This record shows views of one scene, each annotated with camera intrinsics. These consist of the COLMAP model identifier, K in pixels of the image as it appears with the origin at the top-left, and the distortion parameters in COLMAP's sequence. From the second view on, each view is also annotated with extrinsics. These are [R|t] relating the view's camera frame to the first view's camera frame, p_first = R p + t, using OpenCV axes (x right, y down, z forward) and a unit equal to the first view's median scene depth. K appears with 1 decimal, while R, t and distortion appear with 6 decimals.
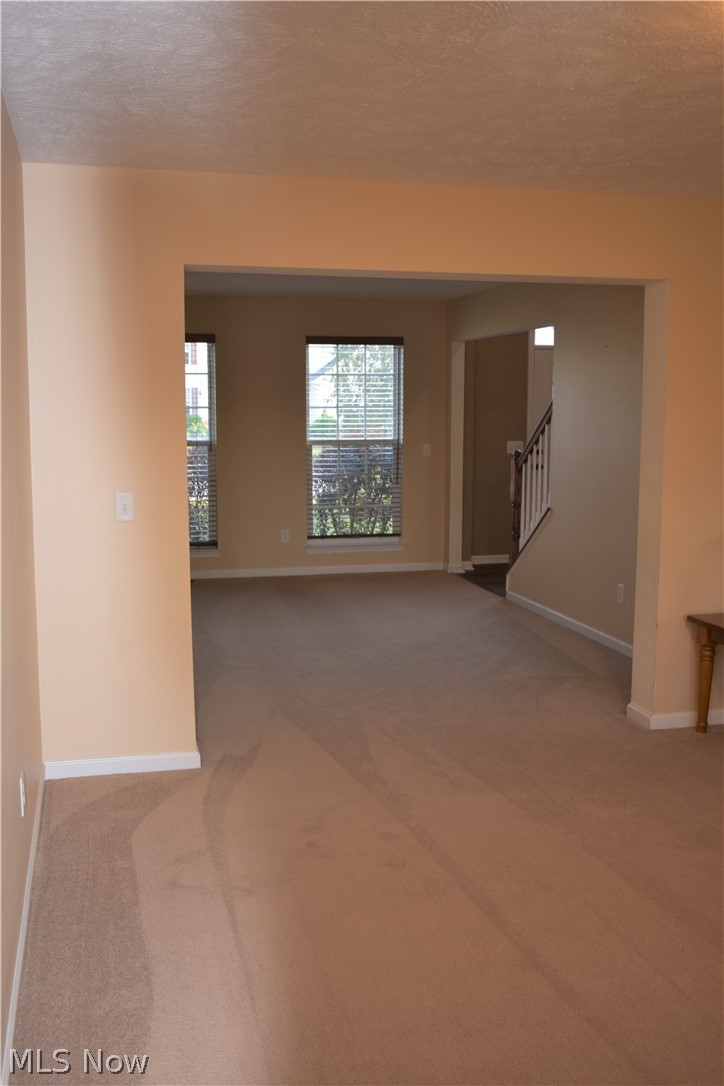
lens RADIAL K [[1084.1, 0, 362.0], [0, 1084.1, 543.0], [0, 0, 1]] dist [-0.007155, -0.001499]
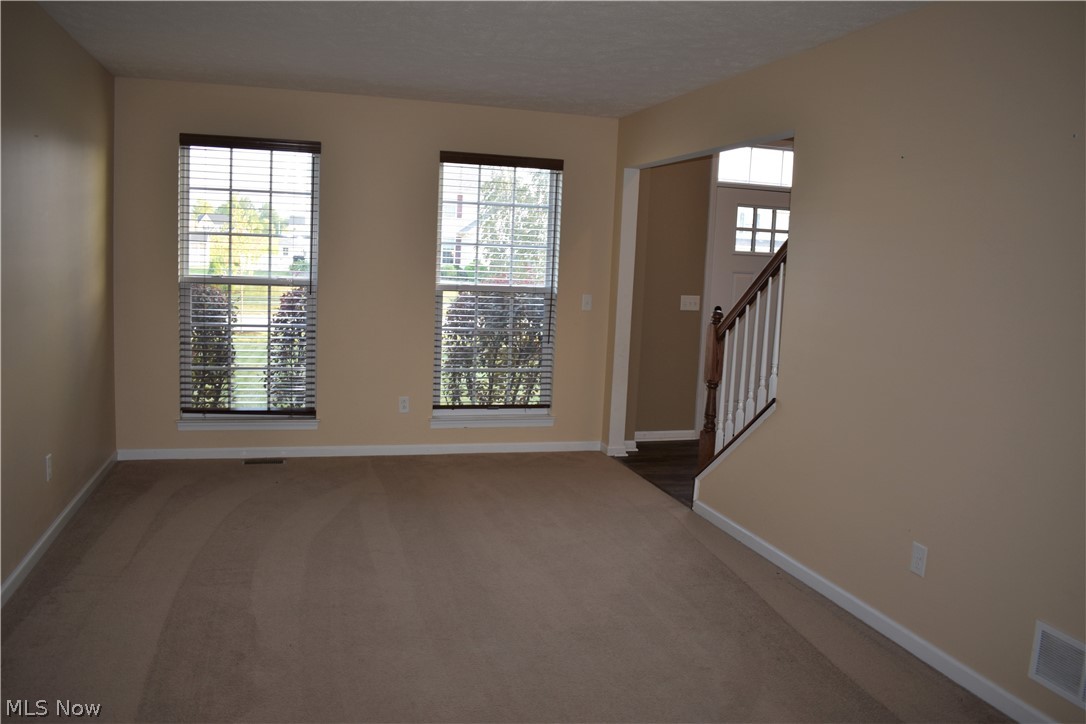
lens RADIAL K [[878.3, 0, 543.0], [0, 878.3, 362.0], [0, 0, 1]] dist [0.000076, -0.000191]
pose [[0.998315, 0.037939, 0.043901, 0.000537], [-0.037666, 0.999266, -0.007029, -0.036173], [-0.044136, 0.005363, 0.999011, 0.353553]]
